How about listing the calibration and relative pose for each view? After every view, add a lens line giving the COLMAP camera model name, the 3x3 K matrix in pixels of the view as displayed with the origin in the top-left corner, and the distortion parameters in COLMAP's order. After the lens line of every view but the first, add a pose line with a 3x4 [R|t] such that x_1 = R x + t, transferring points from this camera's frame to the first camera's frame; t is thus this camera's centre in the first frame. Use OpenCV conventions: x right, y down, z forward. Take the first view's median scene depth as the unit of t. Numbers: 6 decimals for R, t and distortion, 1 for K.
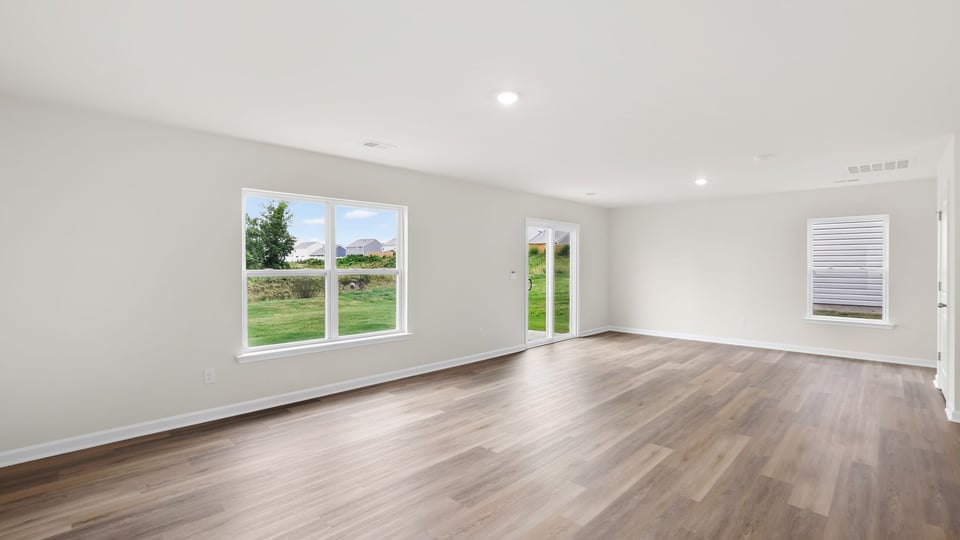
lens RADIAL K [[430.5, 0, 479.9], [0, 430.5, 264.8], [0, 0, 1]] dist [0.001599, 0.000793]
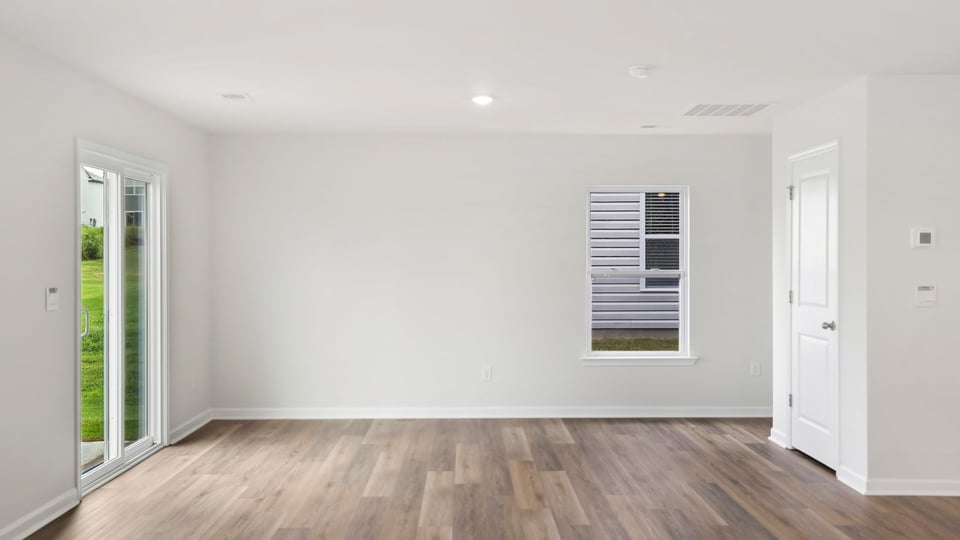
lens RADIAL K [[969.2, 0, 480.0], [0, 969.2, 270.0], [0, 0, 1]] dist [0.059438, 0.002316]
pose [[0.718739, -0.014143, 0.695136, -0.250096], [0.002676, 0.999842, 0.017576, -0.014902], [-0.695275, -0.010772, 0.718663, 0.178817]]
